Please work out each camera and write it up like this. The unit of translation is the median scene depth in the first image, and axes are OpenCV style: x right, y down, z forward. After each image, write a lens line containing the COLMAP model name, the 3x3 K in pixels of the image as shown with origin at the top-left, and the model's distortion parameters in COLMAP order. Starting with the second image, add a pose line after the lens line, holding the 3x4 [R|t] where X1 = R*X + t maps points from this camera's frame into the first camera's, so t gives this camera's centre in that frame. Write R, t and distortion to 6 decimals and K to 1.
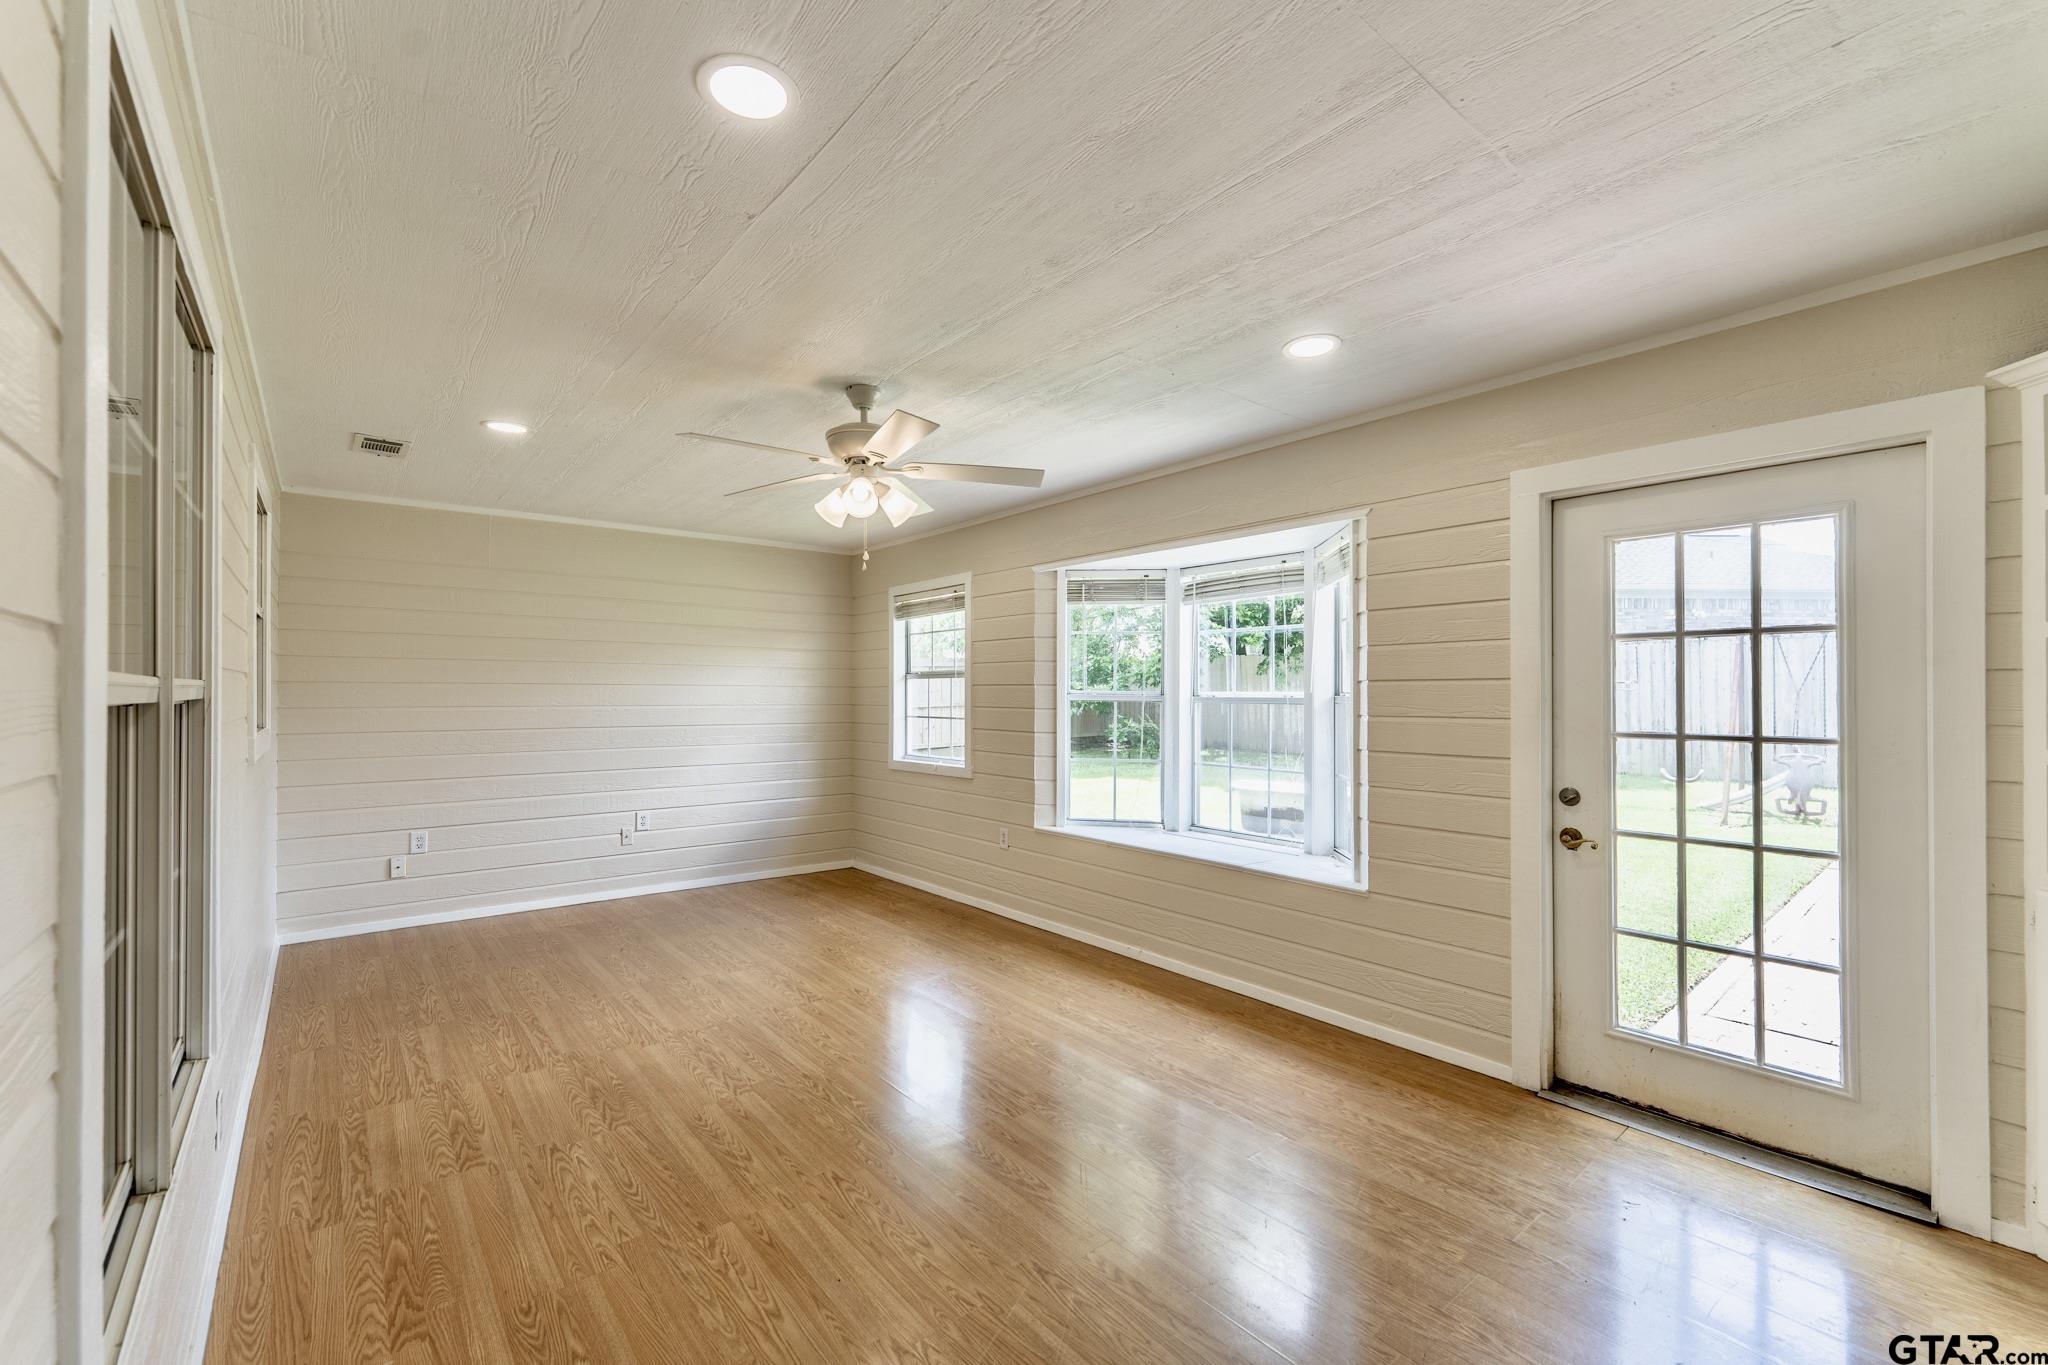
lens RADIAL K [[825.1, 0, 1034.0], [0, 825.1, 689.2], [0, 0, 1]] dist [0.004139, 0.000442]
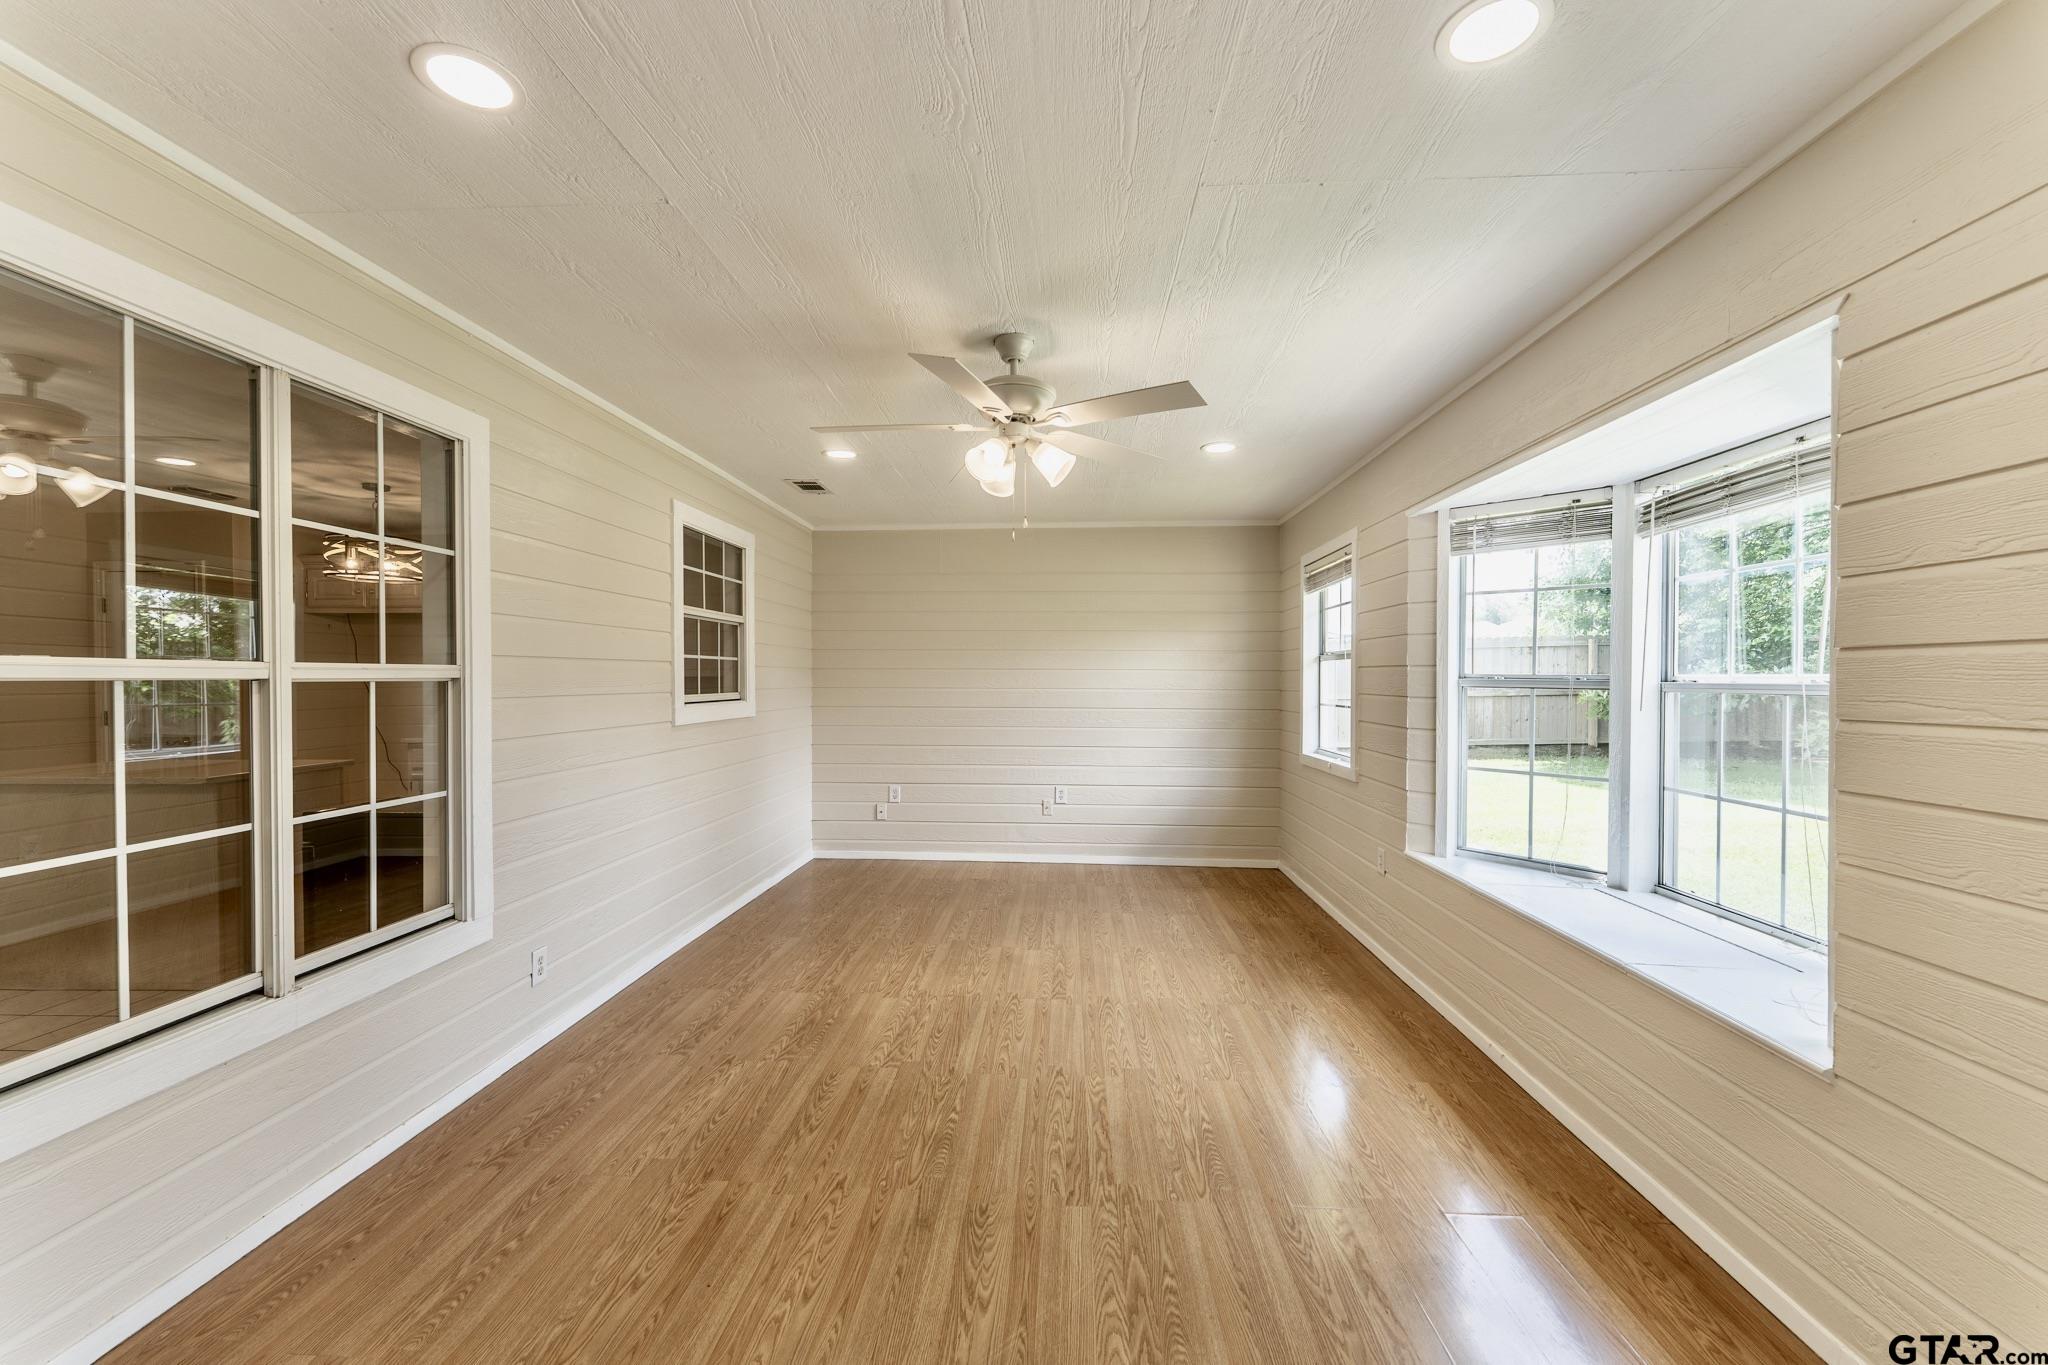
lens RADIAL K [[825.1, 0, 1045.1], [0, 825.1, 678.3], [0, 0, 1]] dist [0.004139, 0.000442]
pose [[0.743081, 0.002275, -0.669198, 0.352304], [-0.000422, 0.999996, 0.002932, 0.006629], [0.669201, -0.001896, 0.743079, 0.283237]]
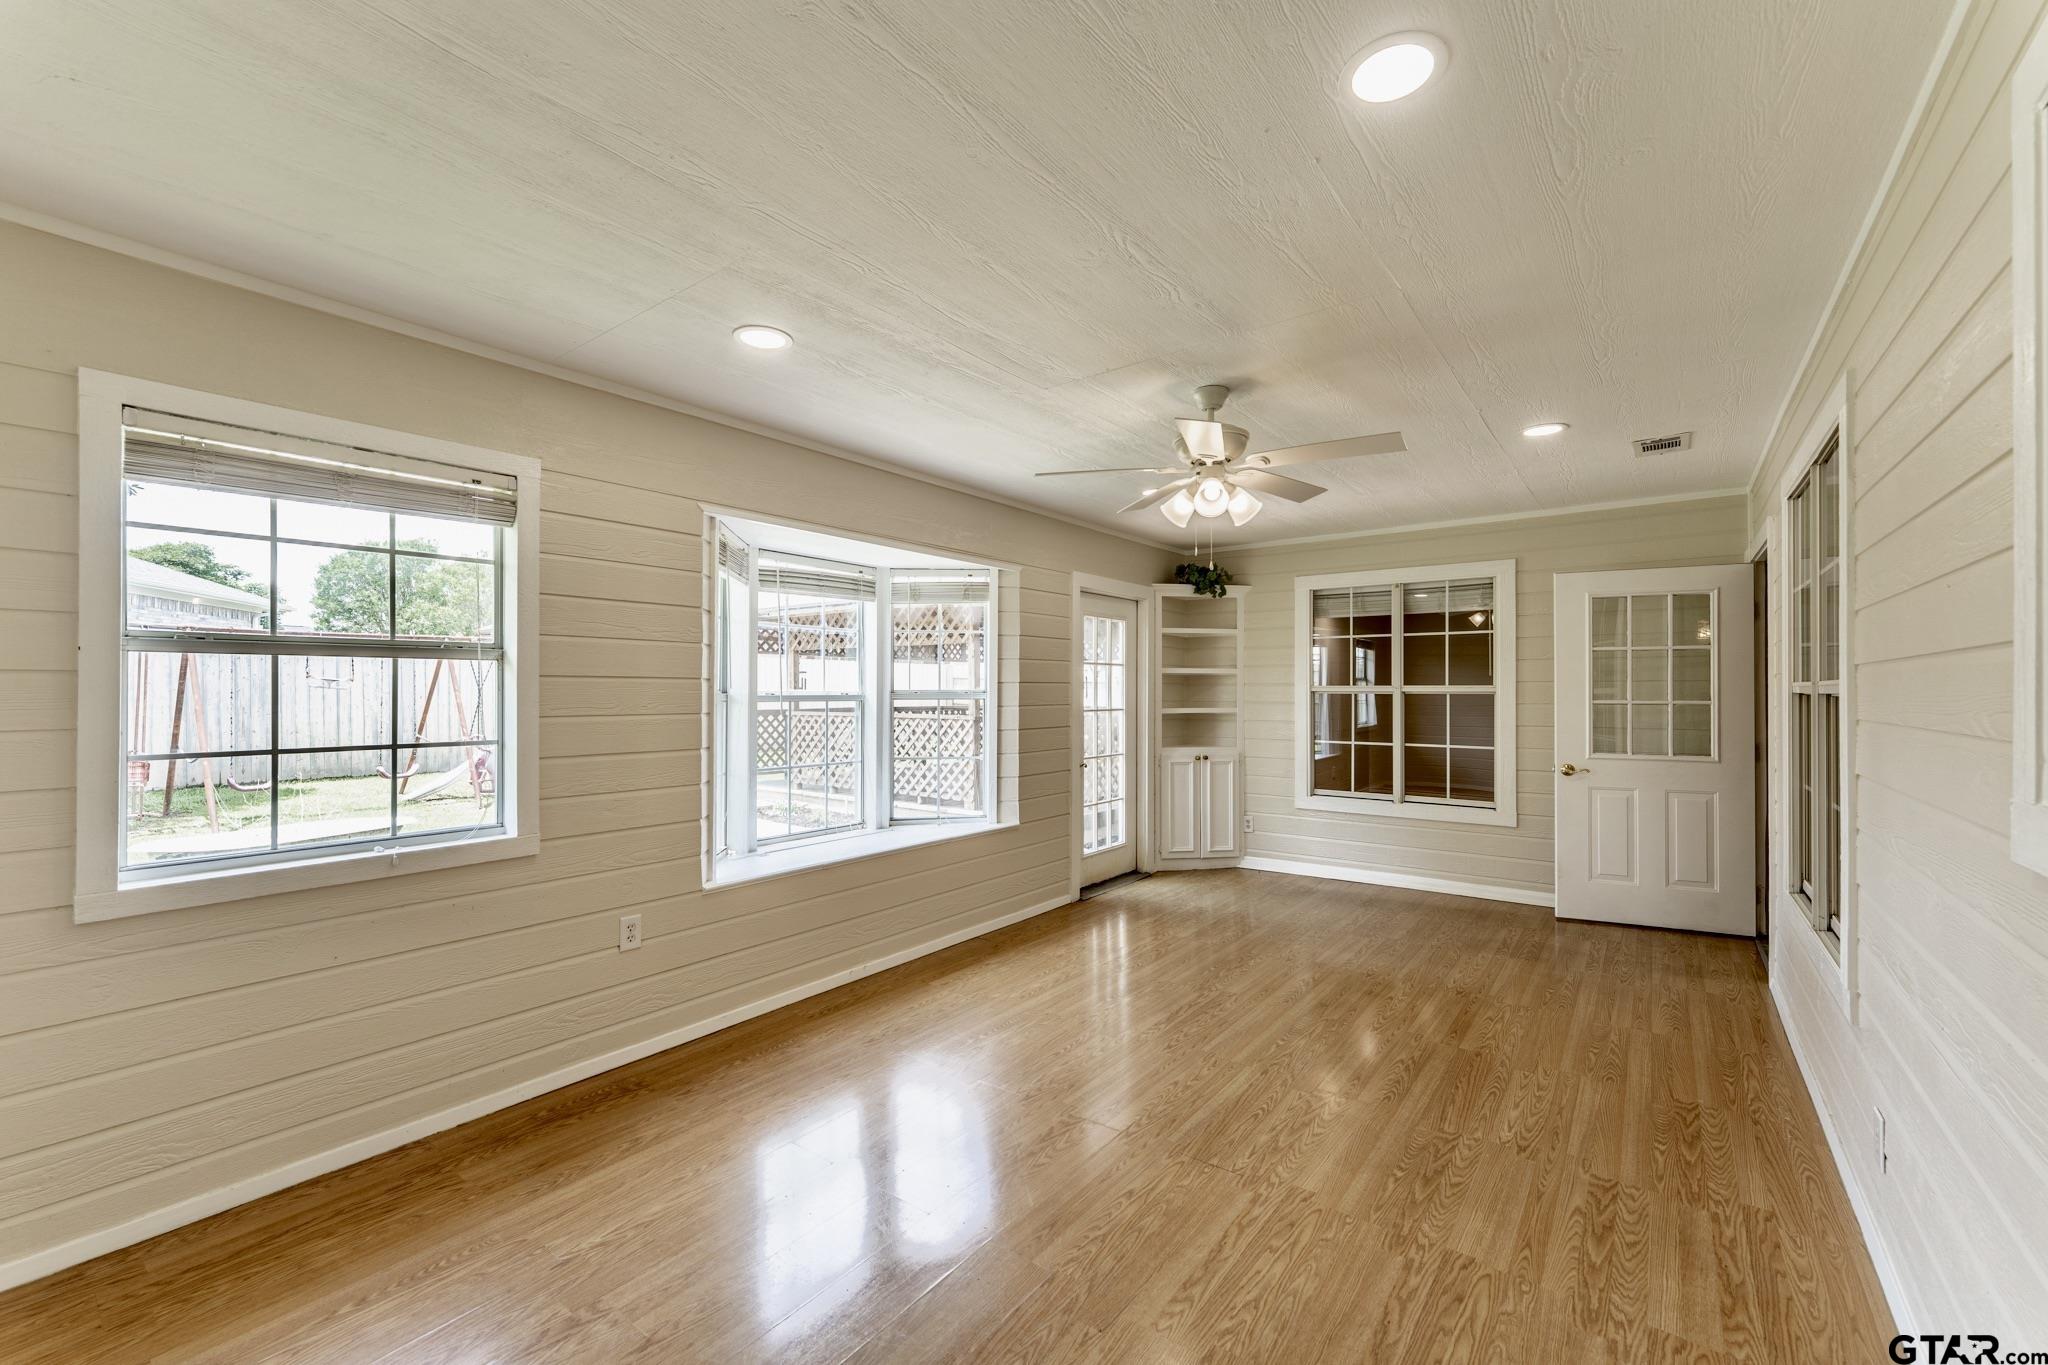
lens RADIAL K [[825.1, 0, 998.7], [0, 825.1, 688.2], [0, 0, 1]] dist [0.004139, 0.000442]
pose [[-0.185493, 0.003576, 0.982639, -0.947631], [-0.003166, 0.999986, -0.004237, 0.006295], [-0.982640, -0.003897, -0.185479, 1.186168]]
